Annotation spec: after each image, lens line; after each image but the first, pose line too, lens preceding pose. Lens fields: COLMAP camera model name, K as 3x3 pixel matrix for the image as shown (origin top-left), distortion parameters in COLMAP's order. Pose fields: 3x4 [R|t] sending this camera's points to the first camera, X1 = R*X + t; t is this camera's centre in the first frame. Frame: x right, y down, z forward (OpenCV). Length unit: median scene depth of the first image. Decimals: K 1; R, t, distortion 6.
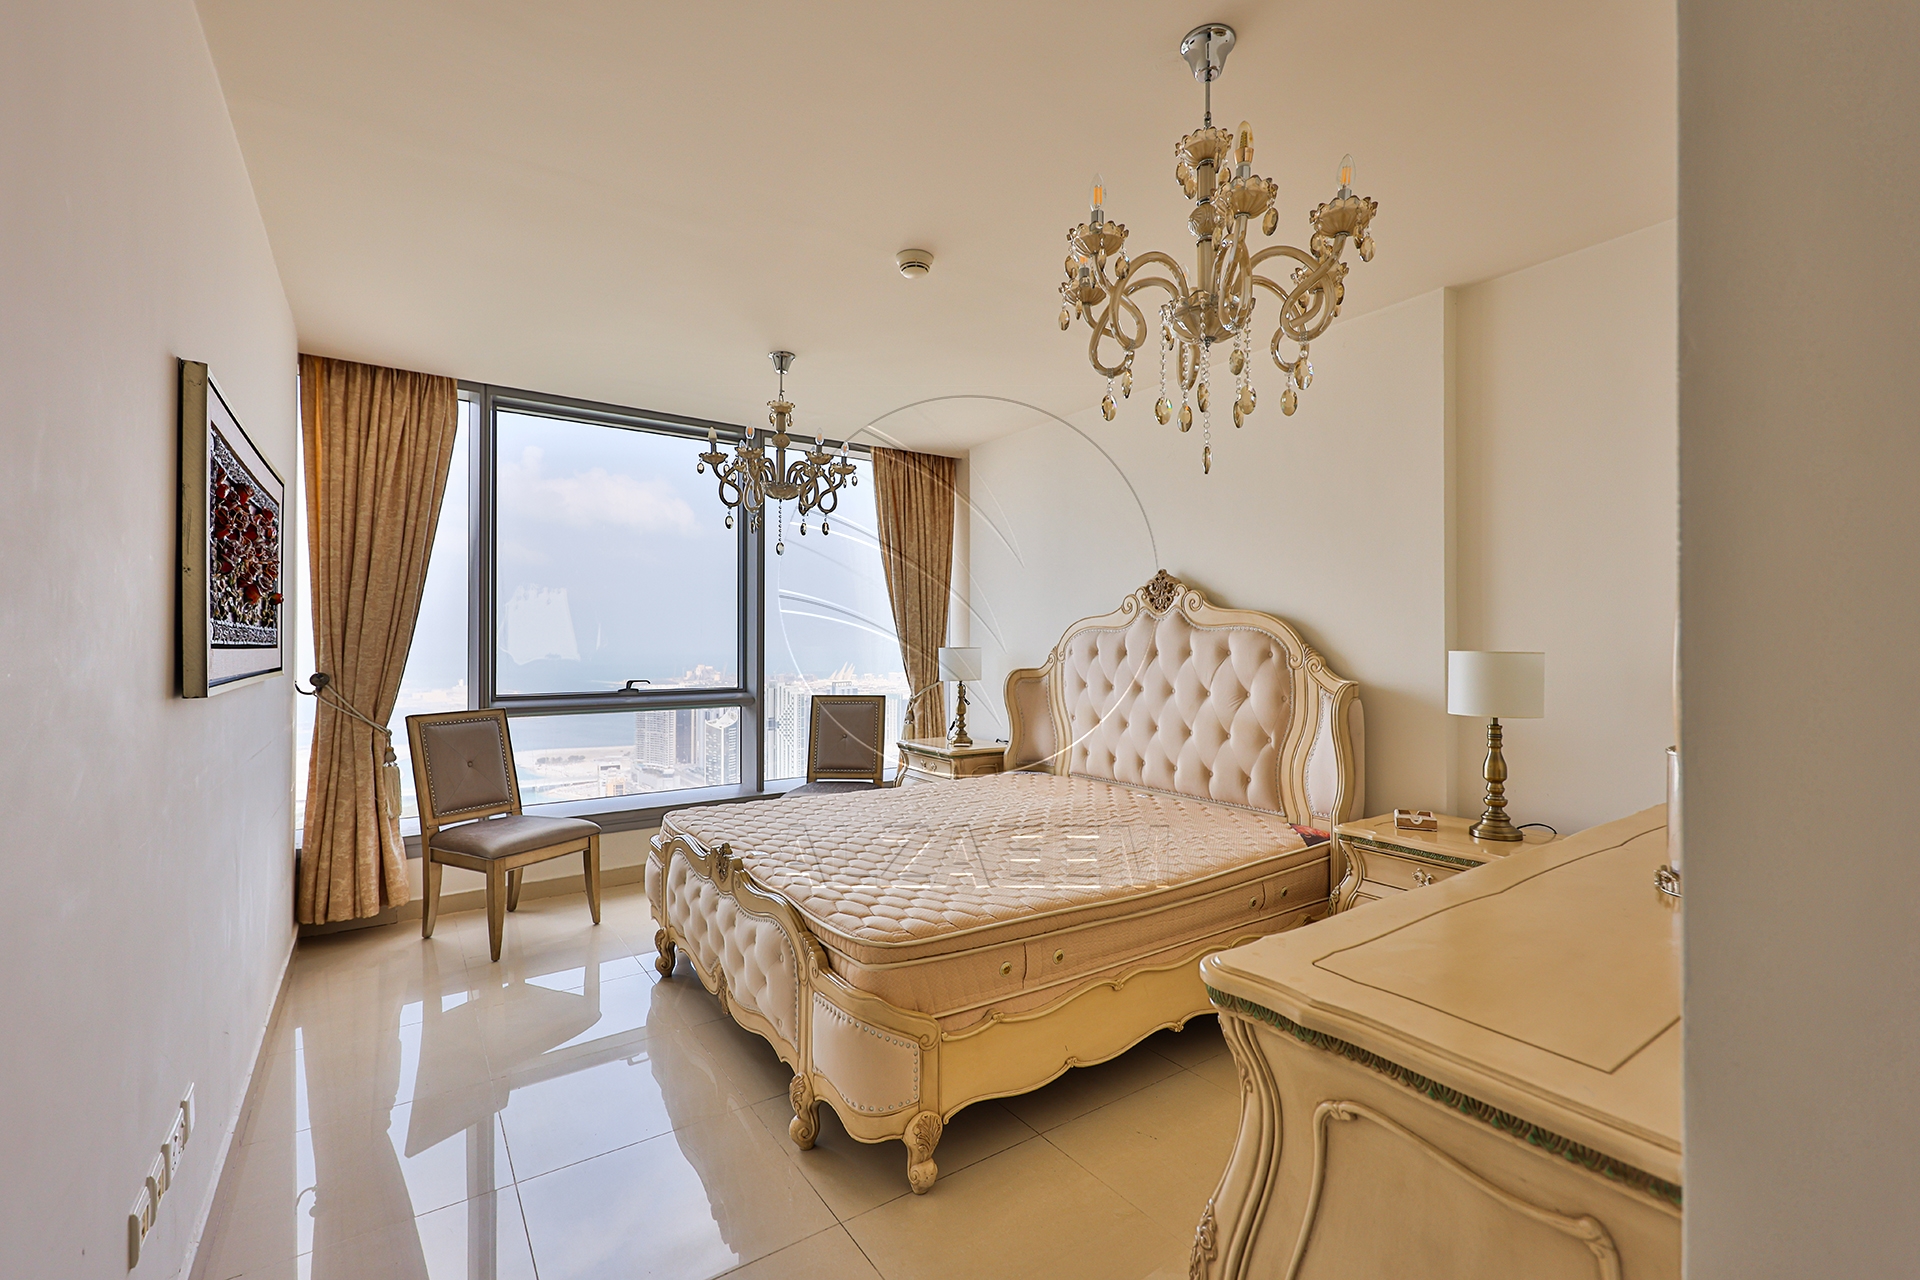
lens RADIAL K [[840.1, 0, 991.3], [0, 840.1, 643.2], [0, 0, 1]] dist [0.000569, -0.000713]
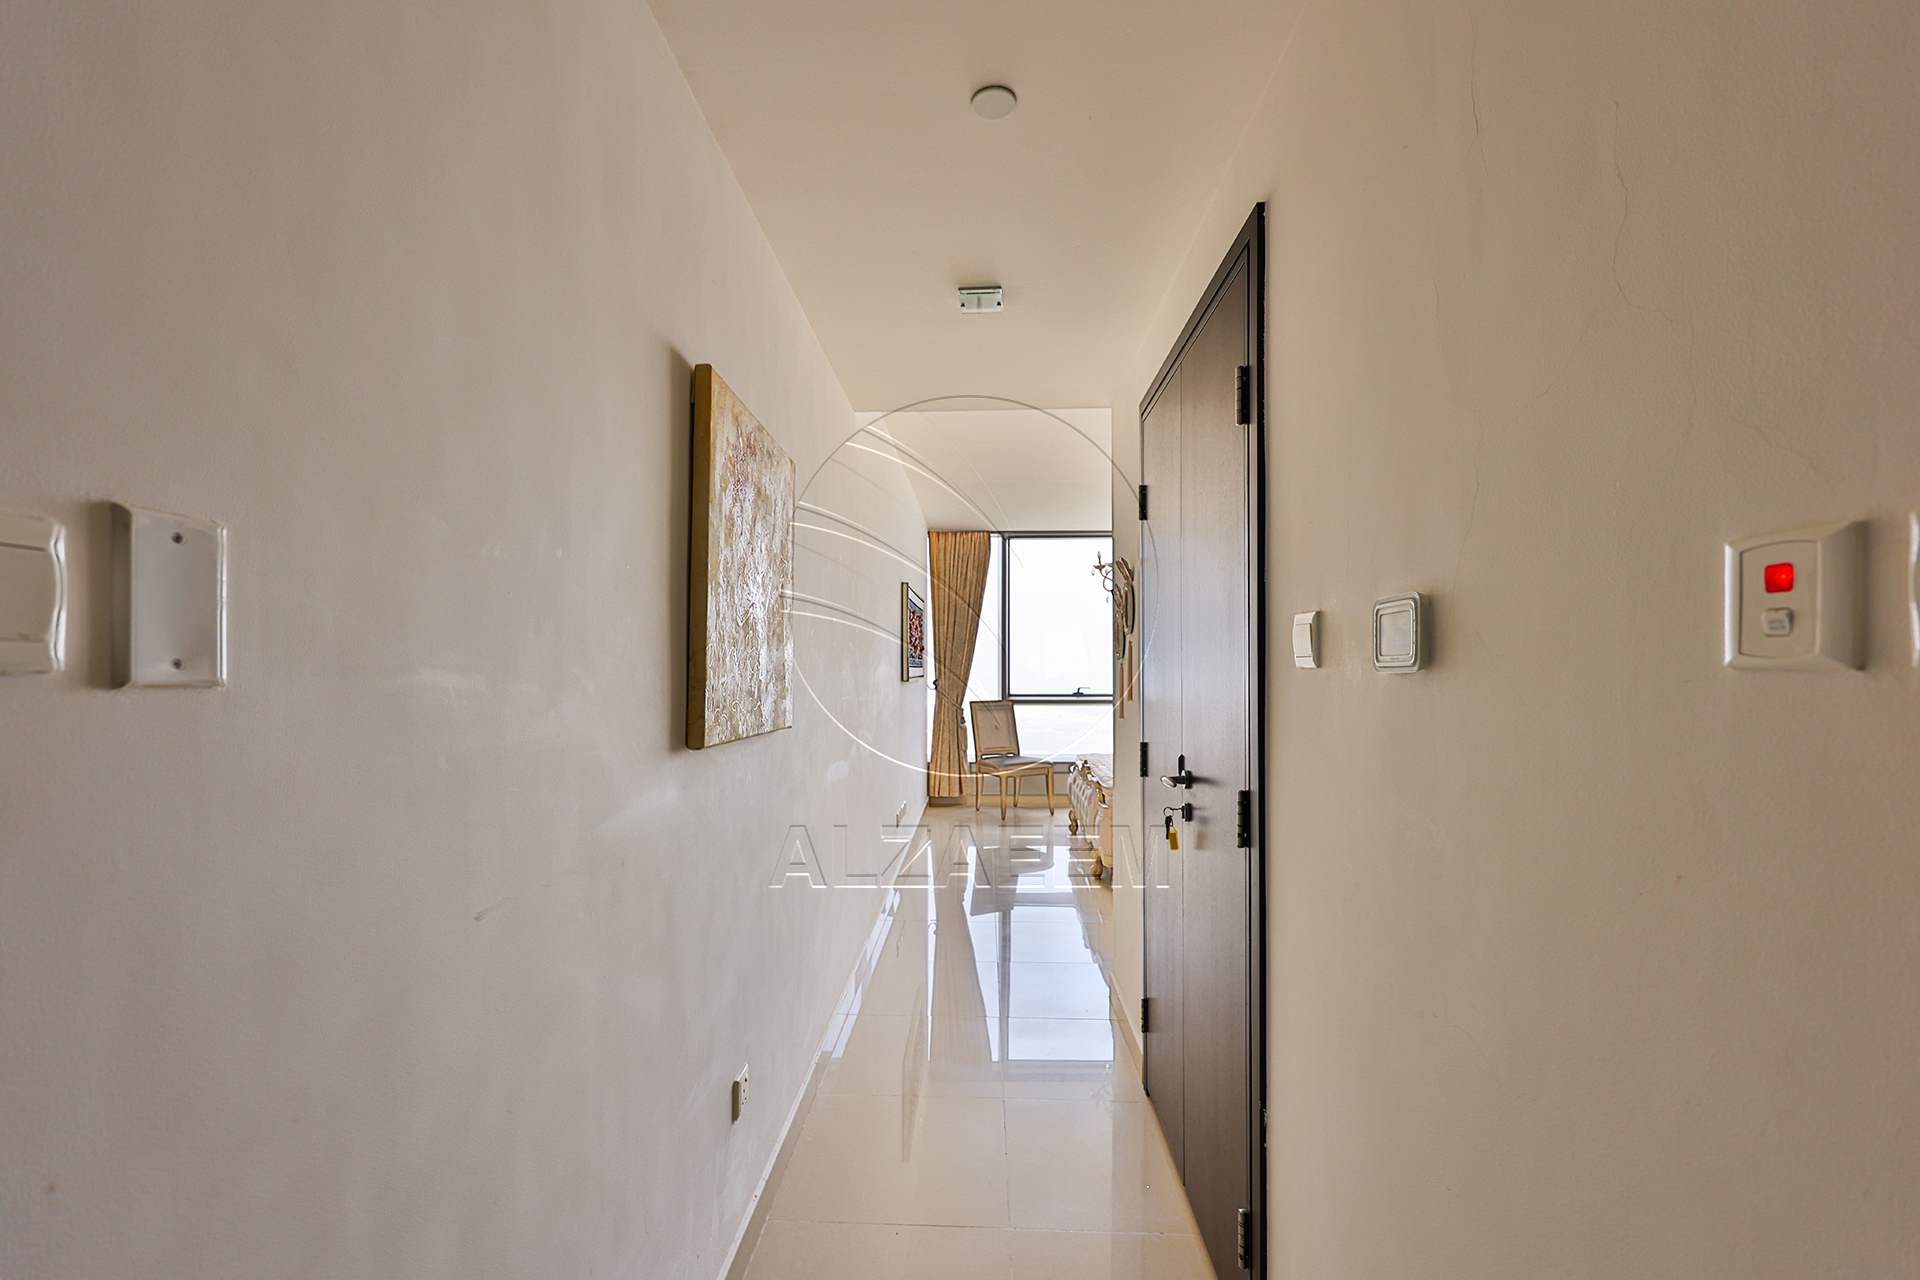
lens RADIAL K [[867.6, 0, 958.9], [0, 867.6, 621.5], [0, 0, 1]] dist [0.001457, 0.000552]
pose [[0.797691, -0.034227, -0.602094, 0.576450], [0.004800, 0.998717, -0.050416, -0.000842], [0.603047, 0.037326, 0.796832, -0.723446]]
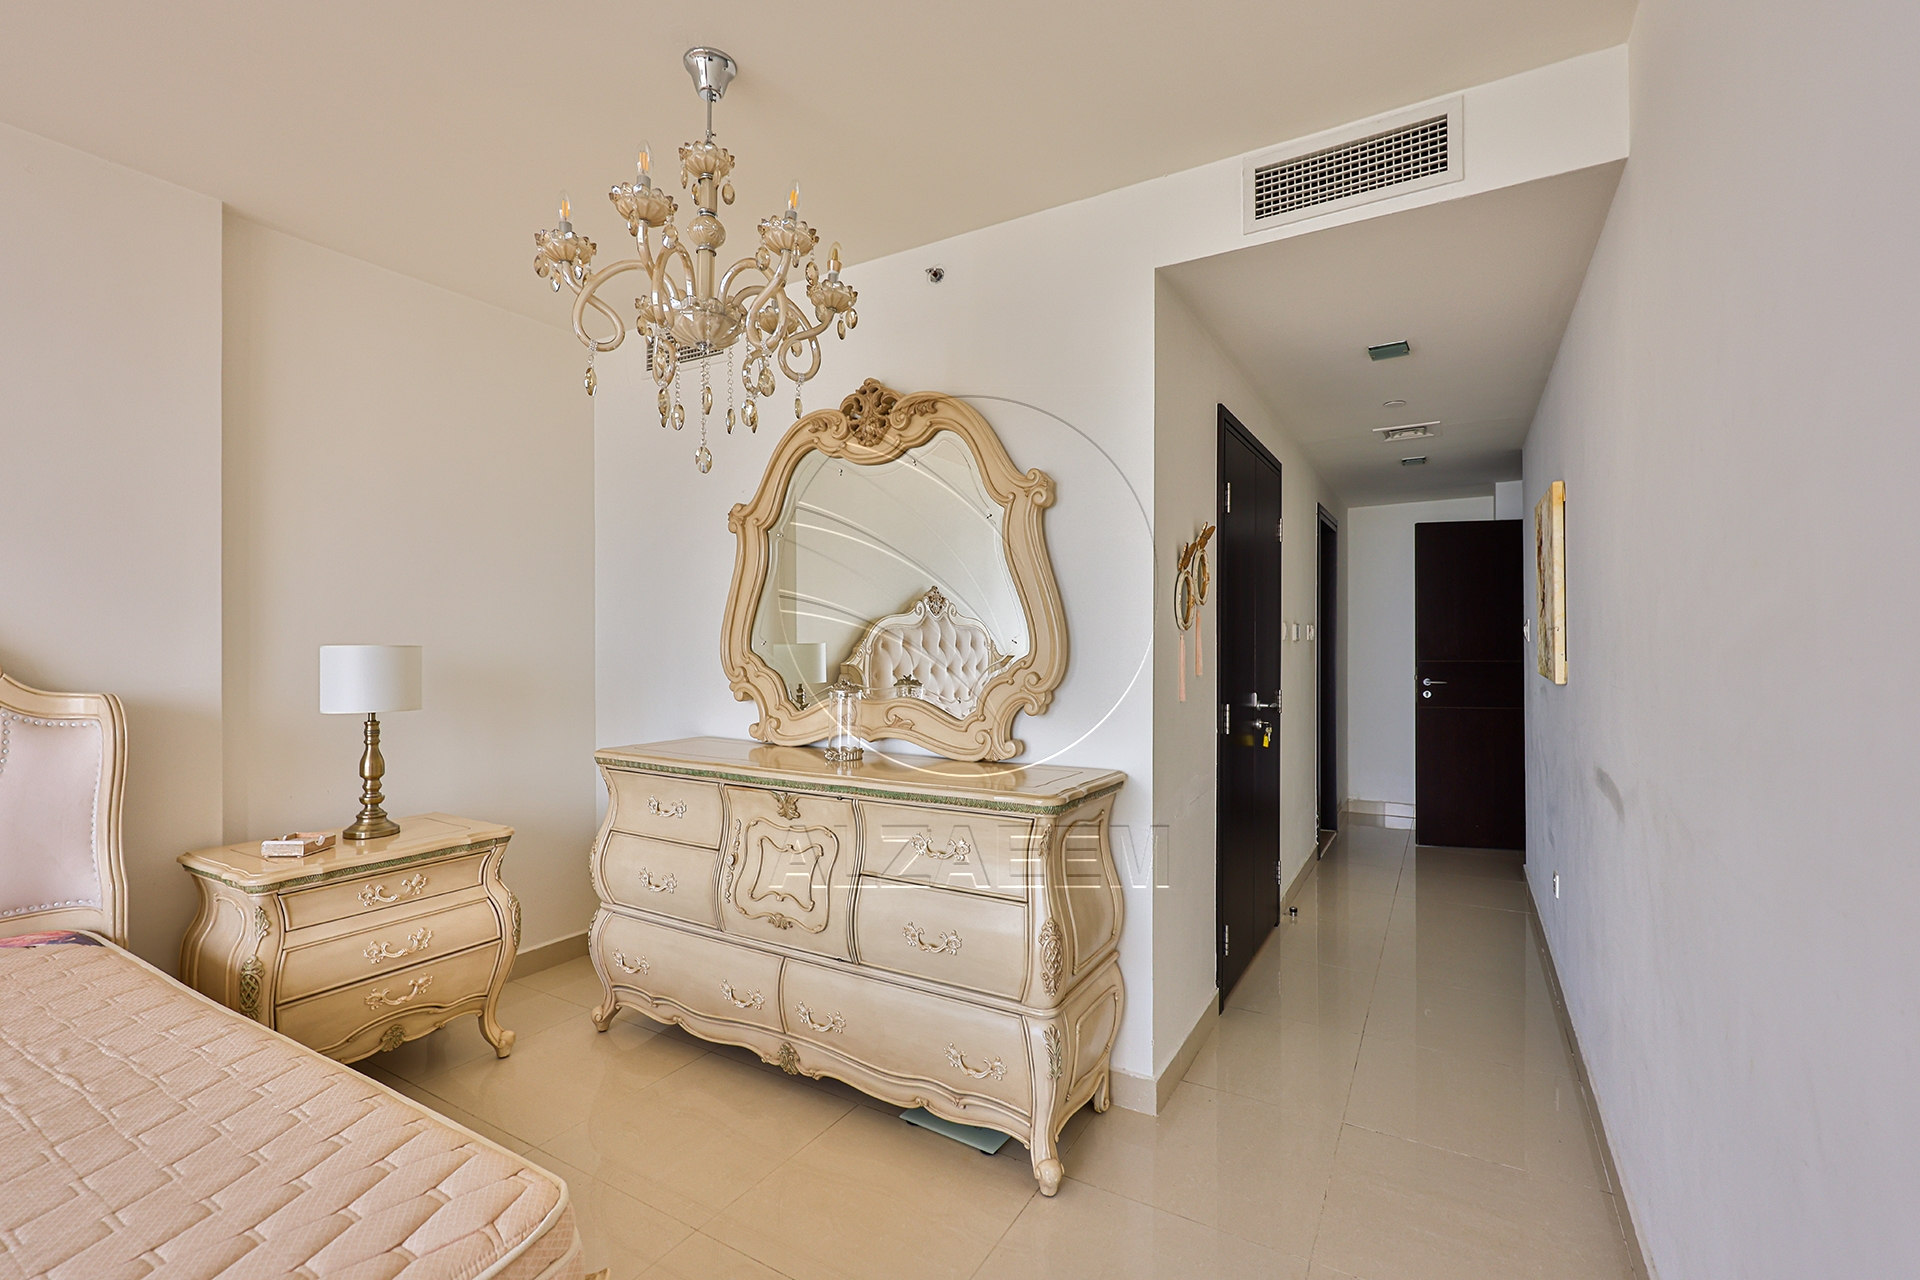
lens RADIAL K [[827.2, 0, 951.5], [0, 827.2, 652.1], [0, 0, 1]] dist [0.001505, -0.000067]
pose [[-0.392820, -0.002769, 0.919611, -1.238029], [-0.005135, 0.999986, 0.000818, 0.029273], [-0.919601, -0.004401, -0.392829, 1.713289]]
